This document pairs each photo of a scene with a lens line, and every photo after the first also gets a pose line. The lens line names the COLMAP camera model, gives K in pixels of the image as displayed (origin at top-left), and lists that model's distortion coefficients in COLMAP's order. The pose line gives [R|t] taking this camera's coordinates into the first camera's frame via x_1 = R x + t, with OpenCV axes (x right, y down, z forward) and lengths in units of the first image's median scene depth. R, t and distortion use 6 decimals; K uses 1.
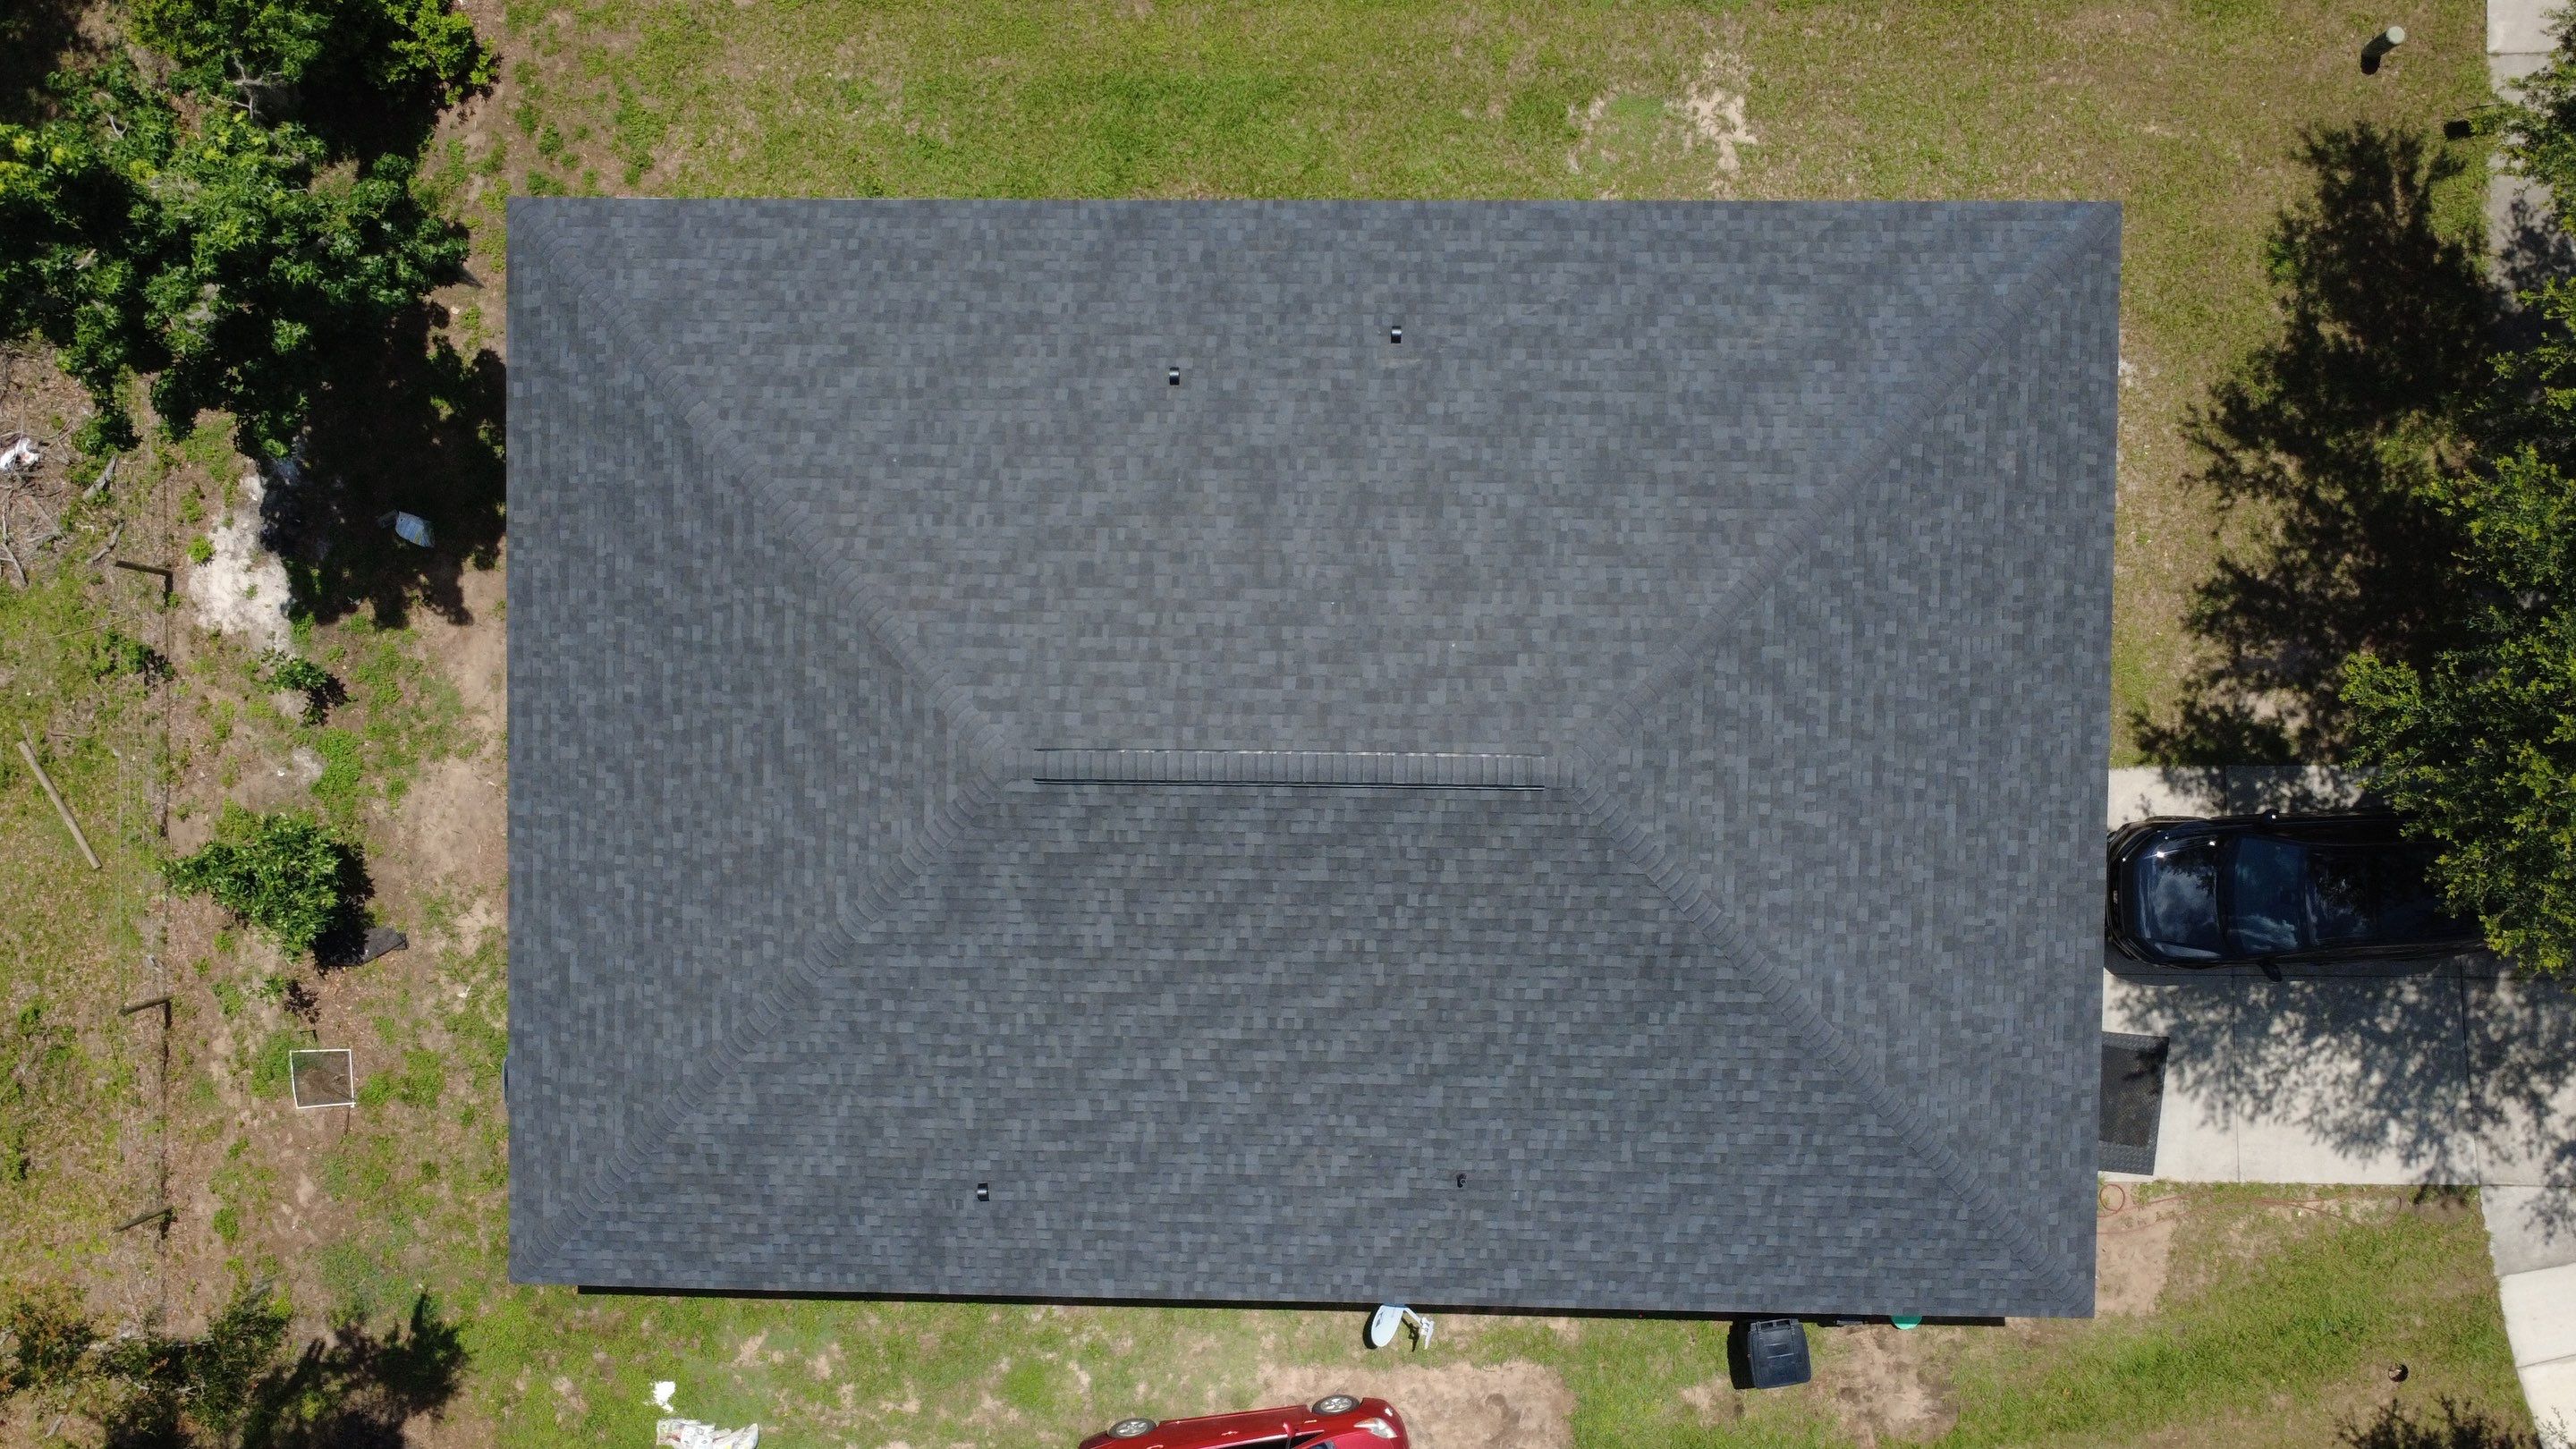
lens RADIAL K [[1869.3, 0, 1284.3], [0, 1869.3, 720.0], [0, 0, 1]] dist [0.002637, -0.003113]
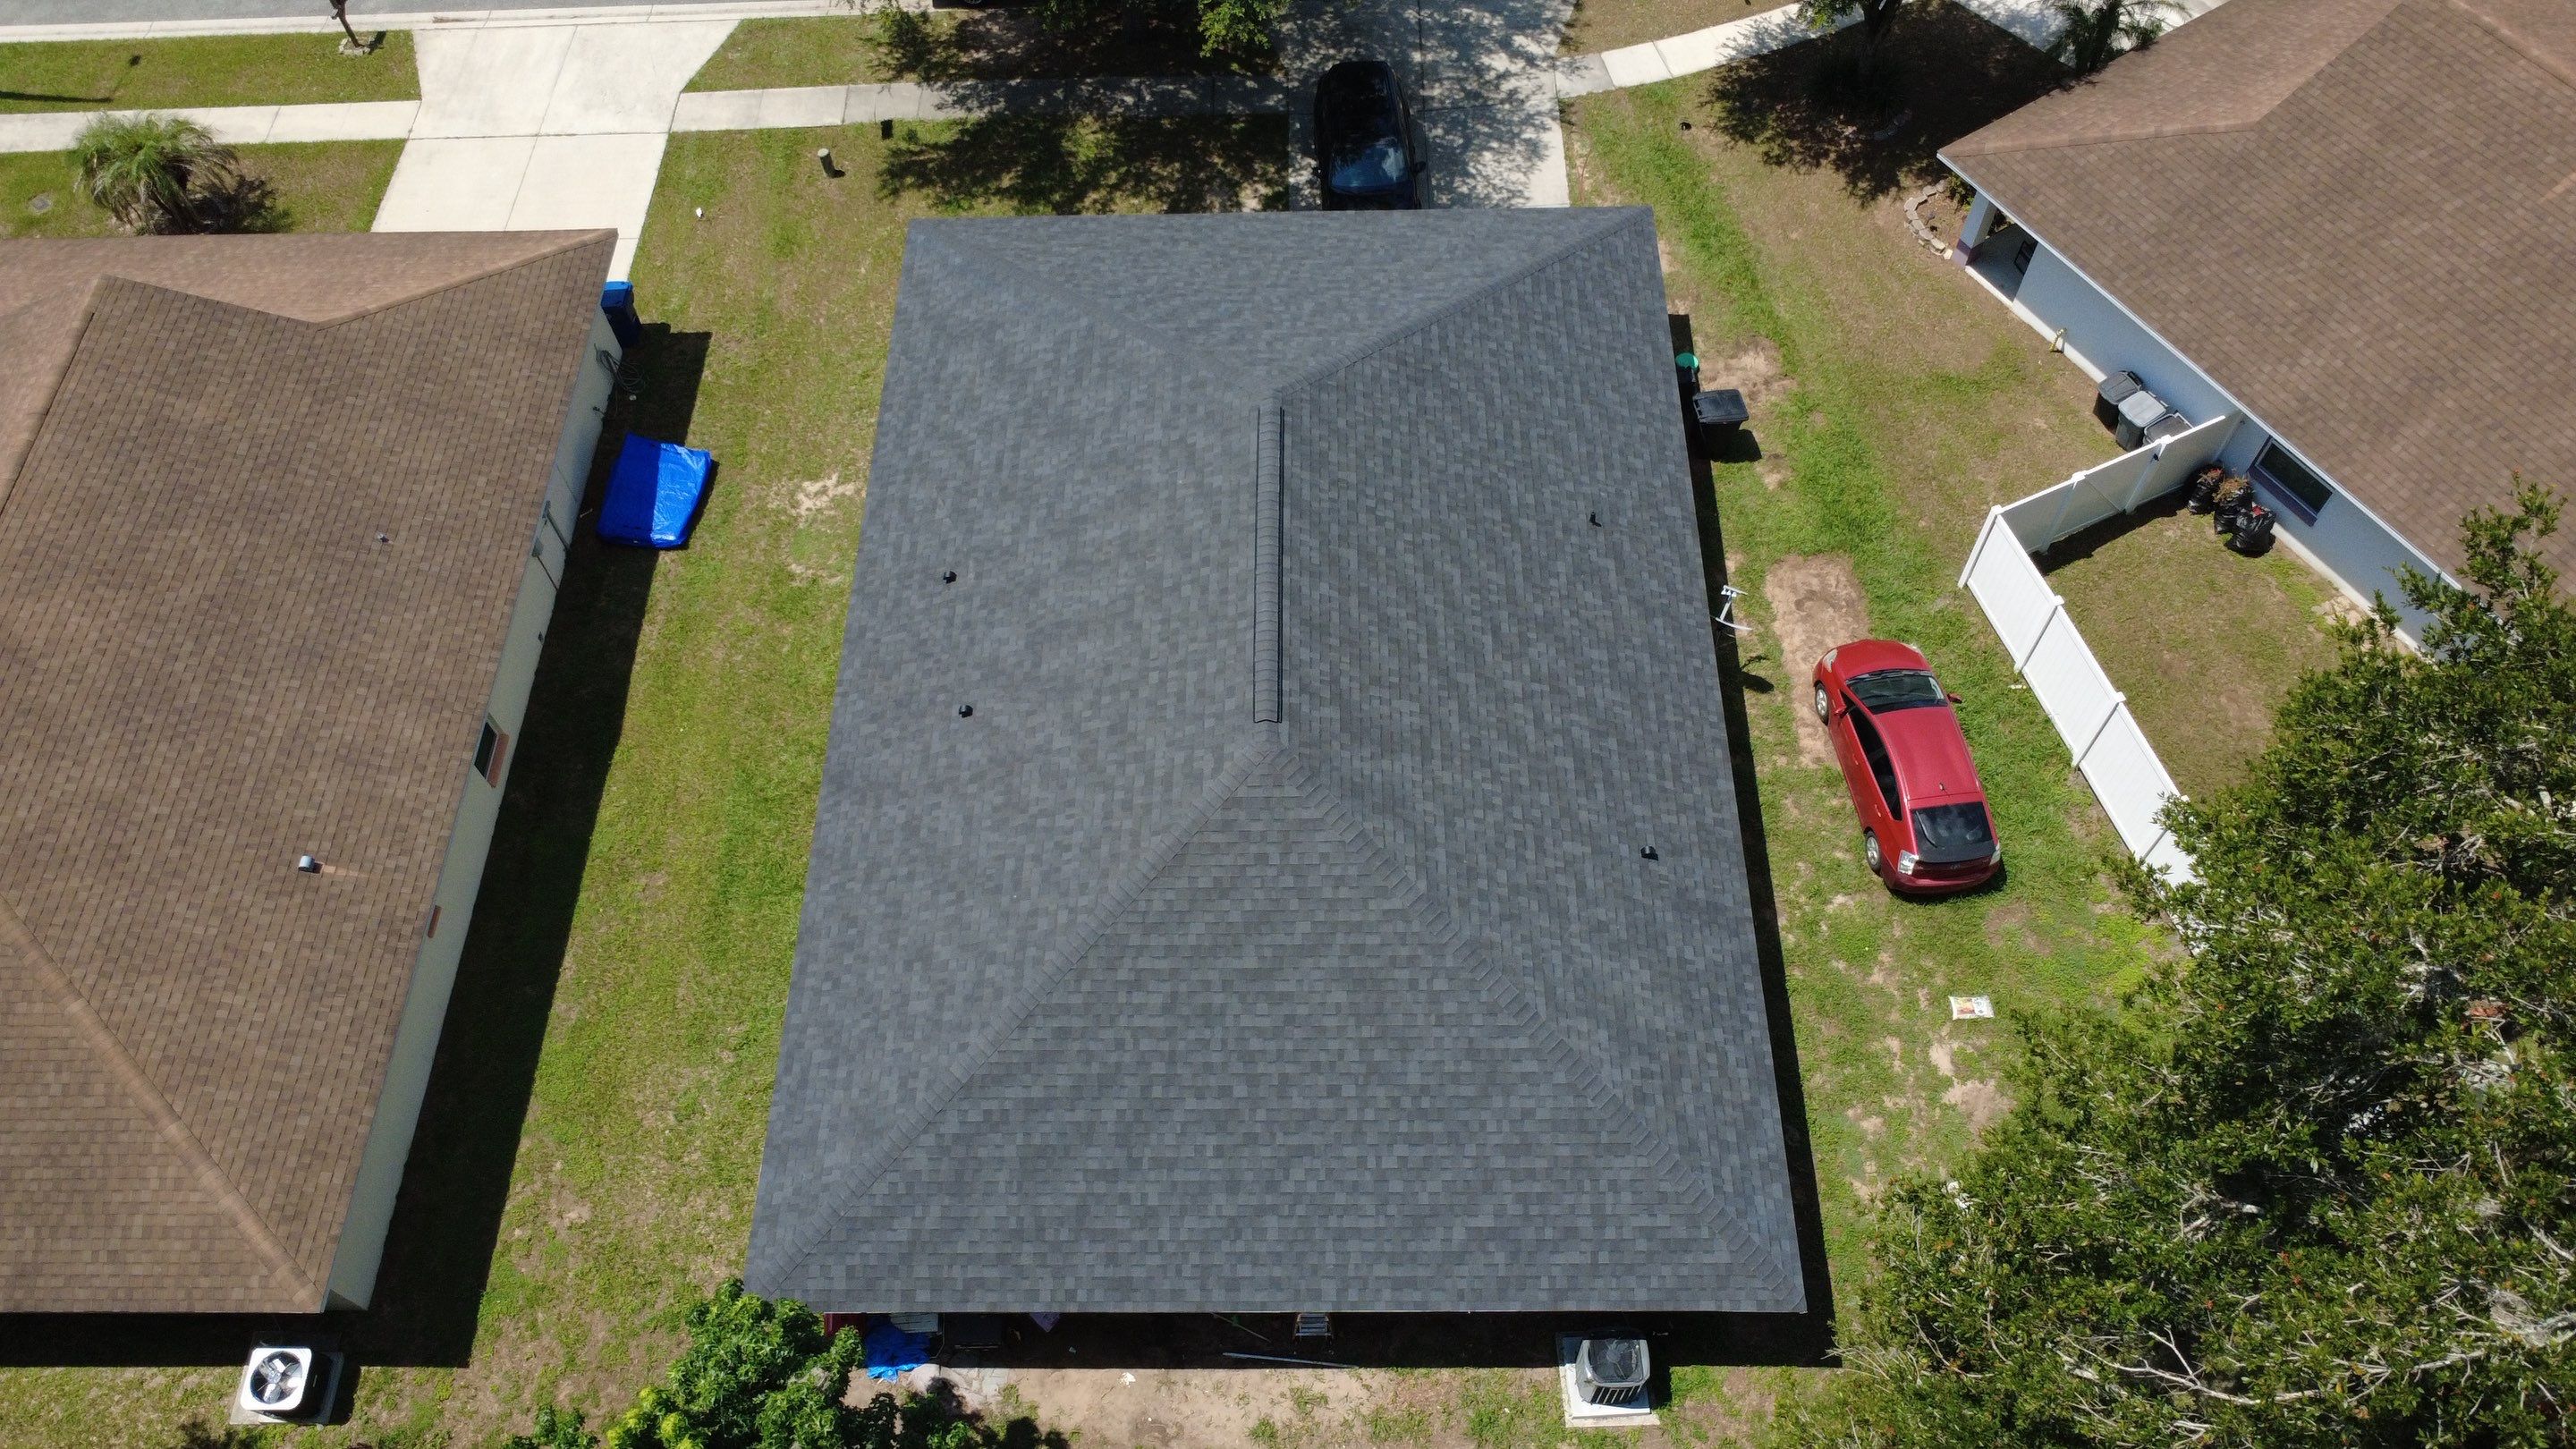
lens RADIAL K [[1871.1, 0, 1284.6], [0, 1871.1, 723.9], [0, 0, 1]] dist [0.000590, 0.002264]
pose [[-0.004231, -0.831811, 0.555042, -0.668582], [0.998236, -0.036387, -0.046922, 0.076724], [0.059227, 0.553864, 0.830498, -0.019222]]
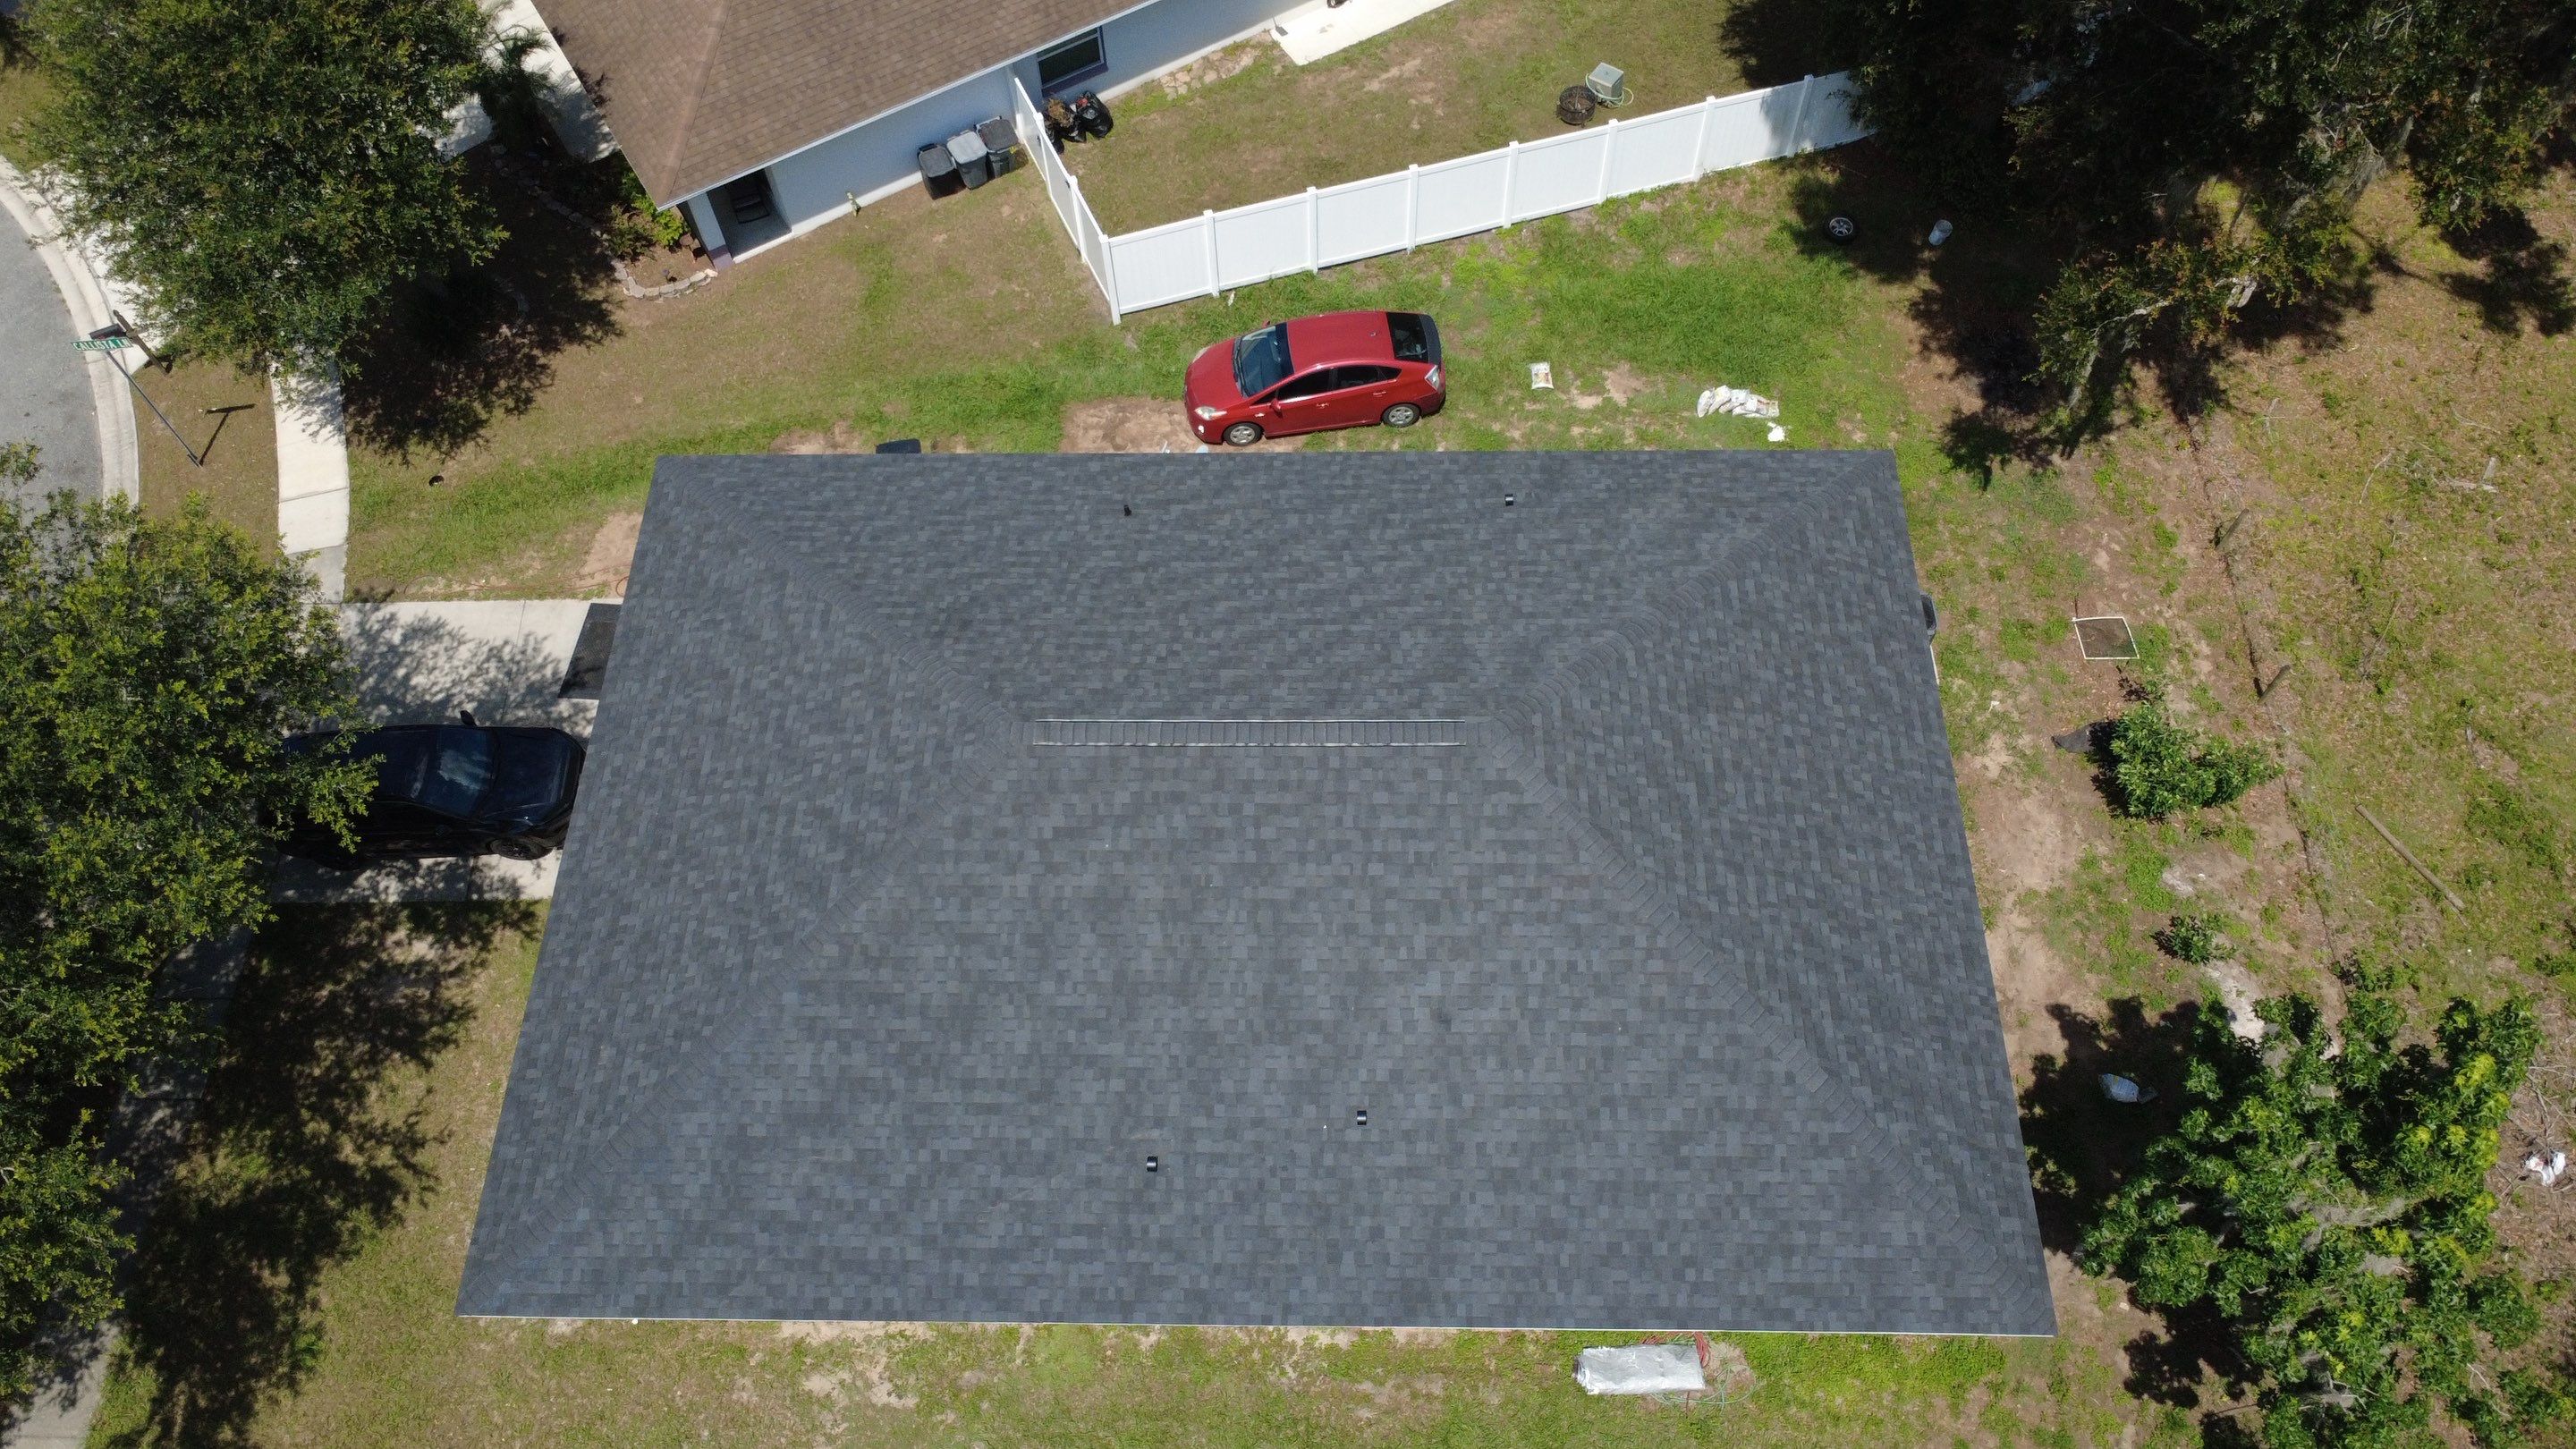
lens RADIAL K [[1871.1, 0, 1284.6], [0, 1871.1, 723.9], [0, 0, 1]] dist [0.000590, 0.002264]
pose [[-0.997910, 0.026671, 0.058856, -0.073310], [0.004884, -0.877103, 0.480277, -0.436525], [0.064432, 0.479561, 0.875140, -0.031226]]
